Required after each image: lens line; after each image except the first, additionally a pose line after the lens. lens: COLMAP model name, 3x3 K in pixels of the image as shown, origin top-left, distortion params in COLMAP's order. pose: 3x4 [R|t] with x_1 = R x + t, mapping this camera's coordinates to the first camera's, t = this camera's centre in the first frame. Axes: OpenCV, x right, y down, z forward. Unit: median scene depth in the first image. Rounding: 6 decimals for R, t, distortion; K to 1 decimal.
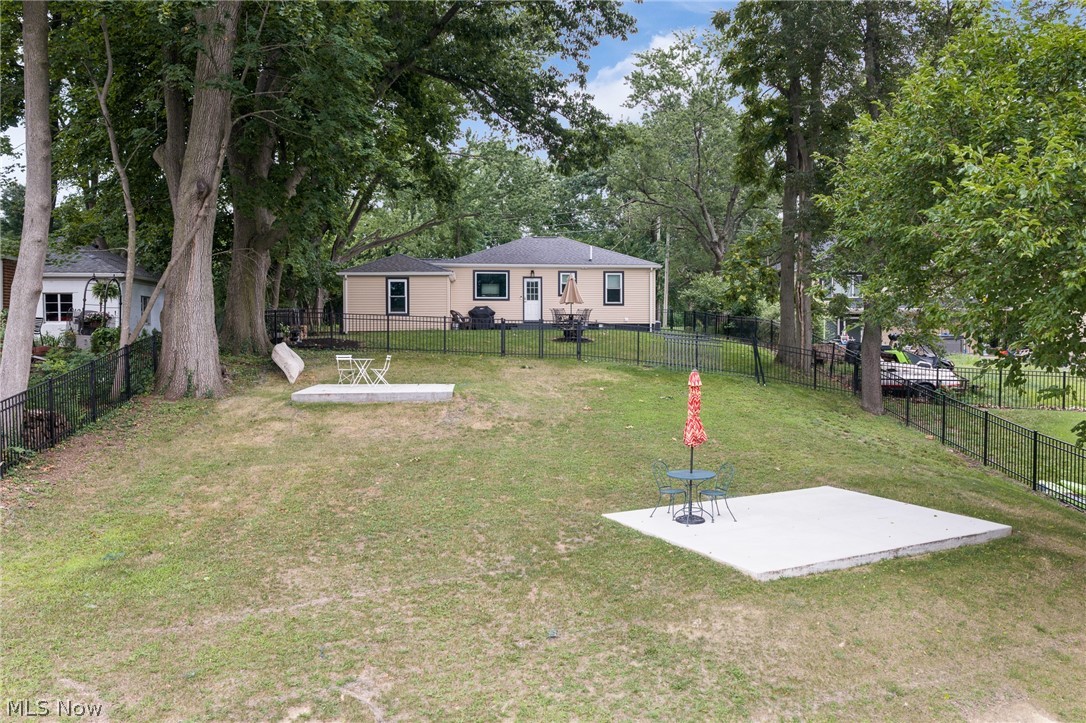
lens RADIAL K [[911.2, 0, 529.7], [0, 911.2, 353.6], [0, 0, 1]] dist [0.001442, 0.005181]
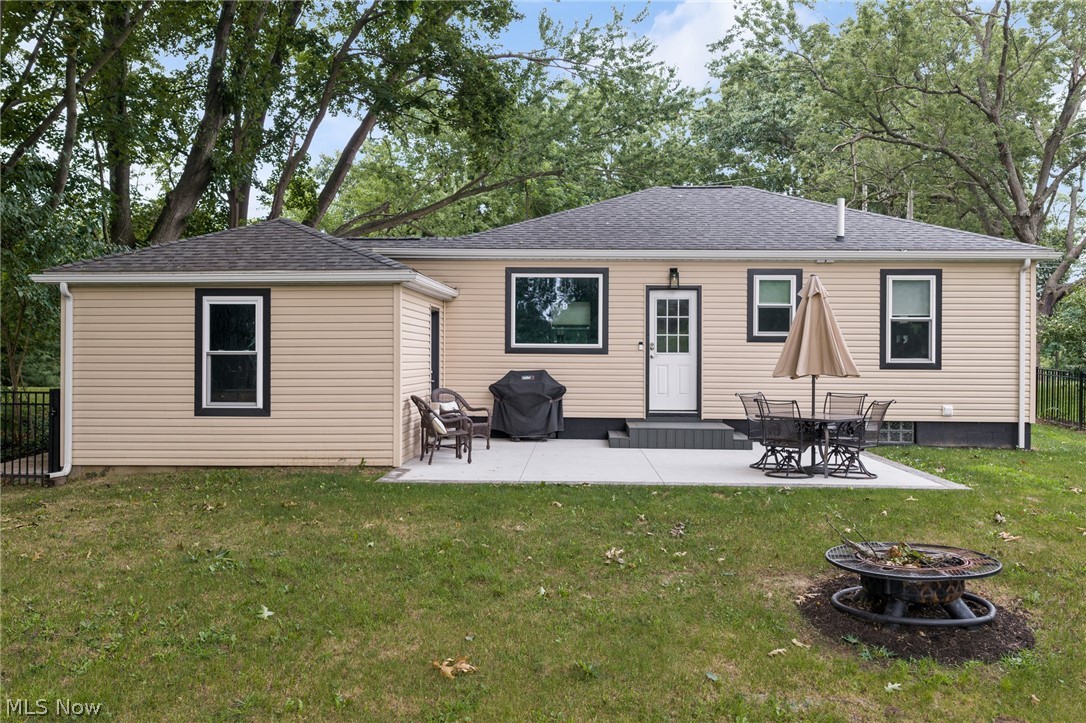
lens RADIAL K [[911.2, 0, 545.8], [0, 911.2, 361.3], [0, 0, 1]] dist [0.001442, 0.005181]
pose [[0.993784, 0.008143, -0.111026, -0.007518], [-0.008058, 0.999967, 0.001208, -0.062683], [0.111032, -0.000306, 0.993817, 0.729764]]
